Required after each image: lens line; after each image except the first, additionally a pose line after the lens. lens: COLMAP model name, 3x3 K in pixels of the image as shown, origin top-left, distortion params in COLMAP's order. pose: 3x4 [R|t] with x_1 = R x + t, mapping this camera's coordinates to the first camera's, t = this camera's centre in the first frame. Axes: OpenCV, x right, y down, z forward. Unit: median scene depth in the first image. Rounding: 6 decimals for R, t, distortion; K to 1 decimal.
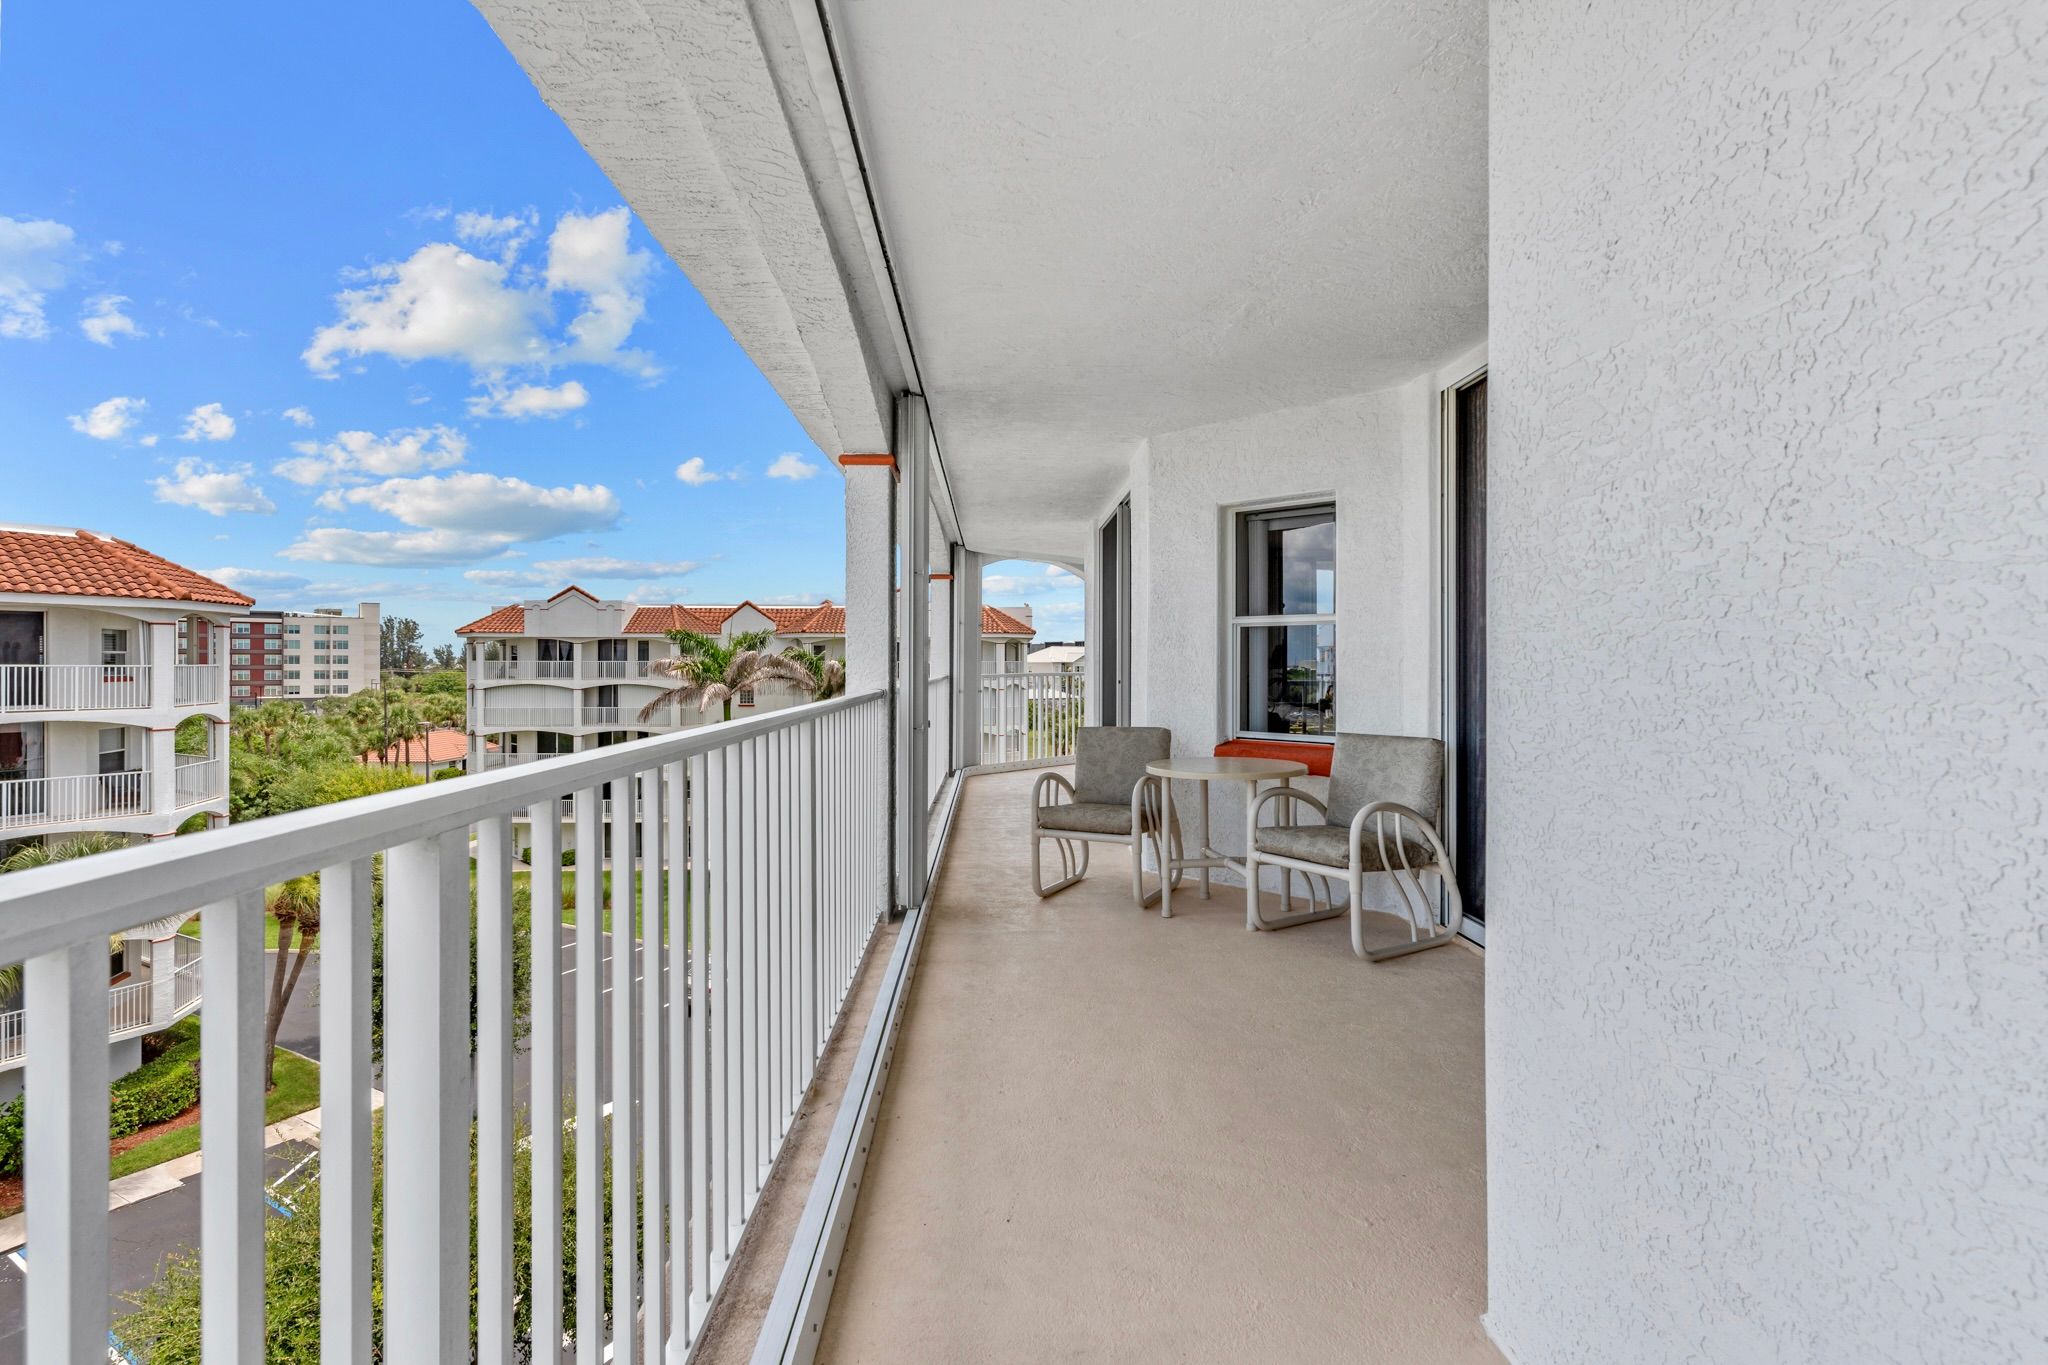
lens RADIAL K [[1004.9, 0, 1007.0], [0, 1004.9, 645.5], [0, 0, 1]] dist [0.001208, -0.000457]
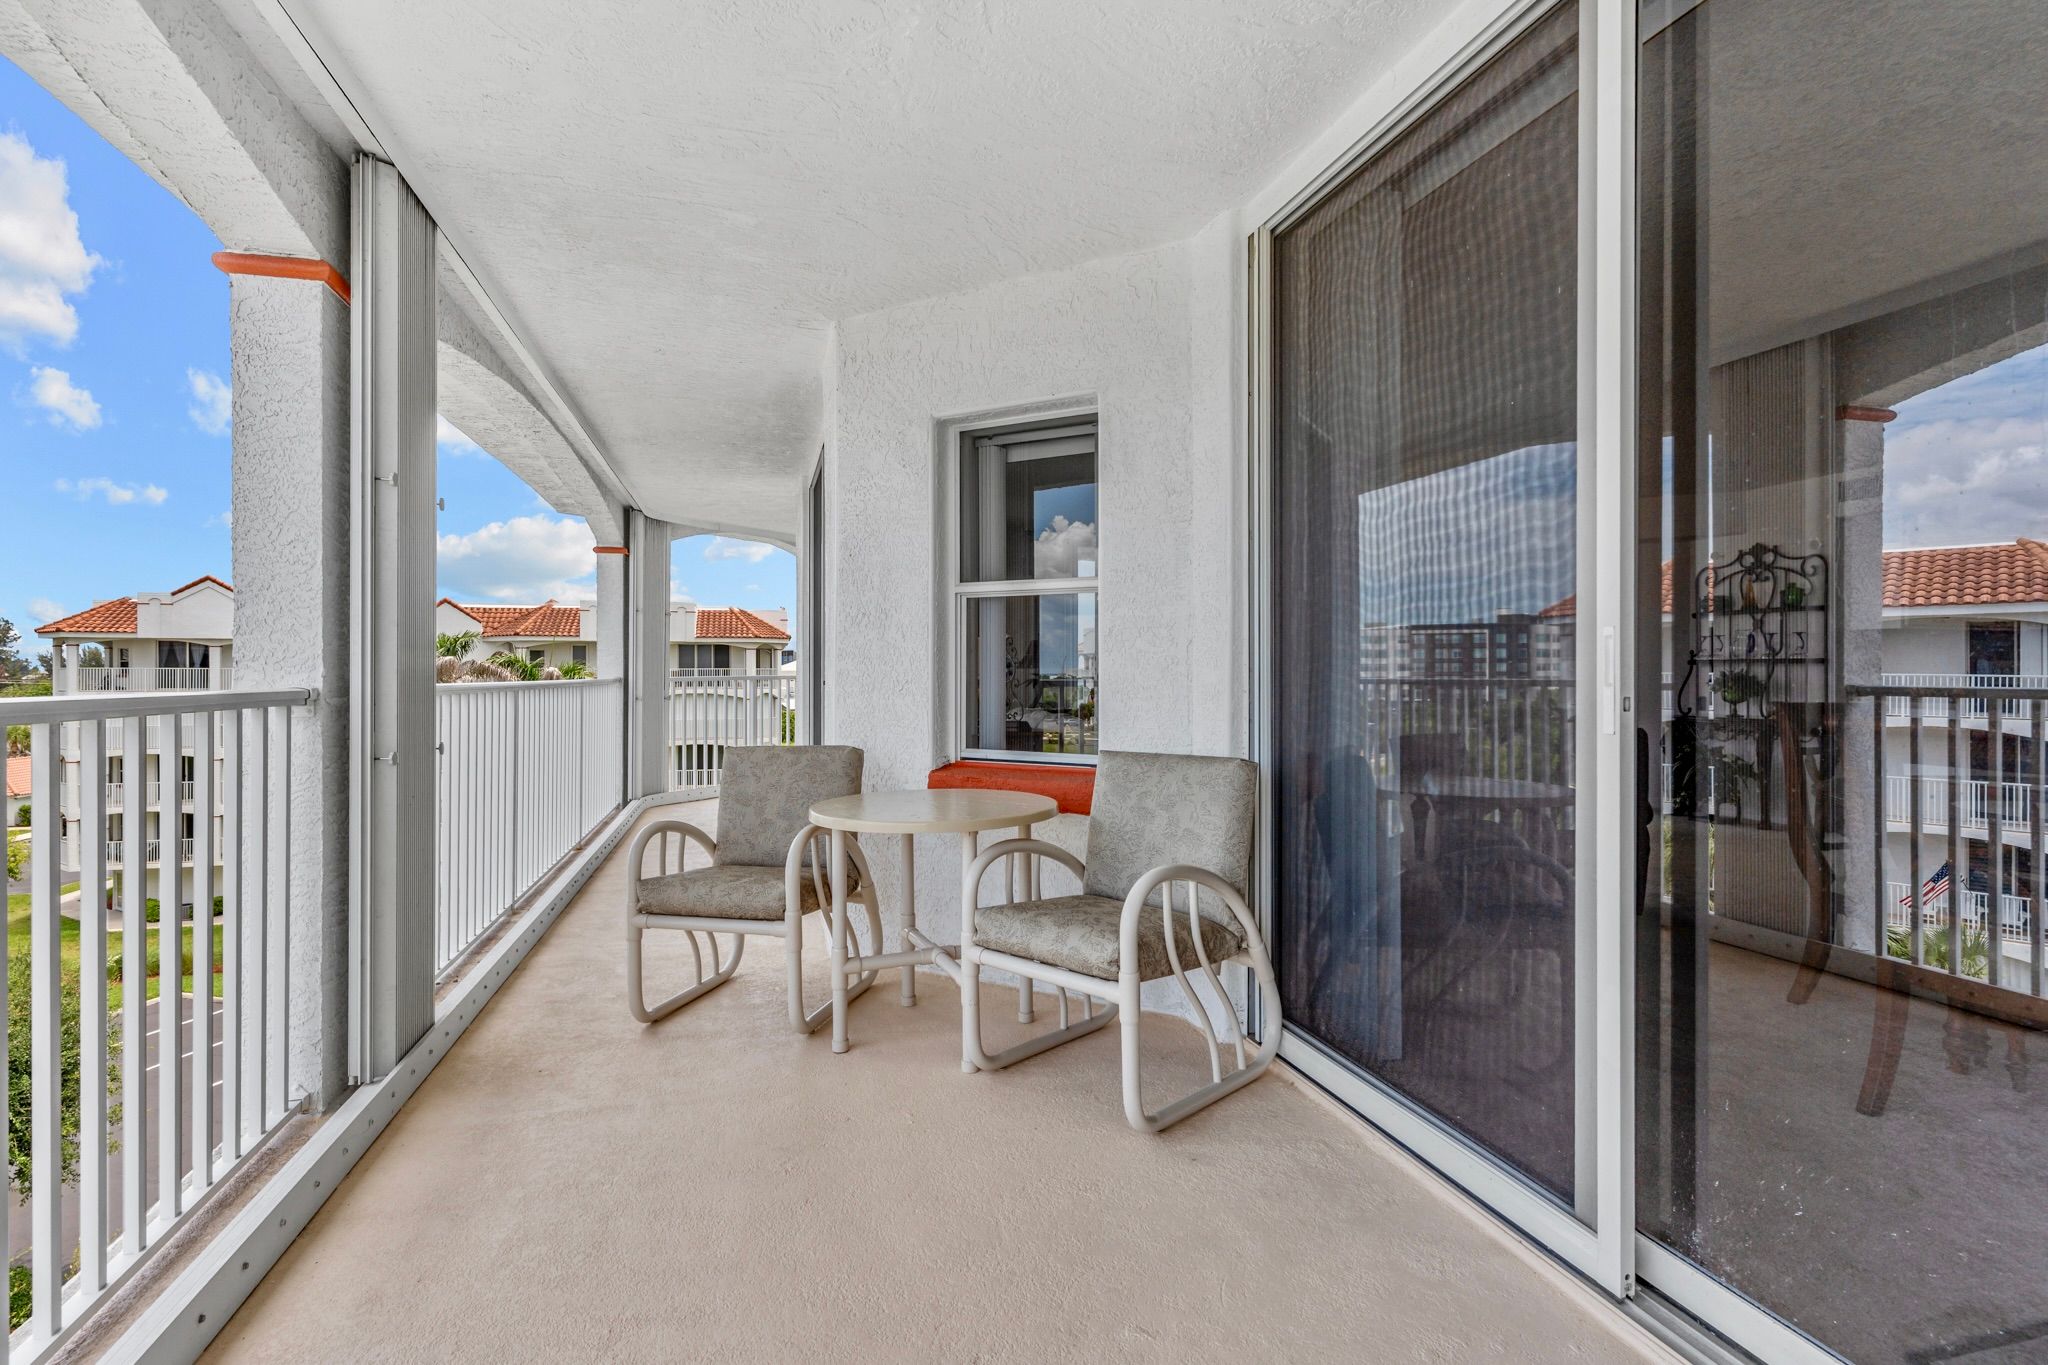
lens RADIAL K [[1004.9, 0, 1007.0], [0, 1004.9, 645.5], [0, 0, 1]] dist [0.001208, -0.000457]
pose [[0.974775, 0.003928, 0.223154, 0.112319], [-0.001824, 0.999952, -0.009637, 0.022133], [-0.223181, 0.008987, 0.974736, 0.342340]]
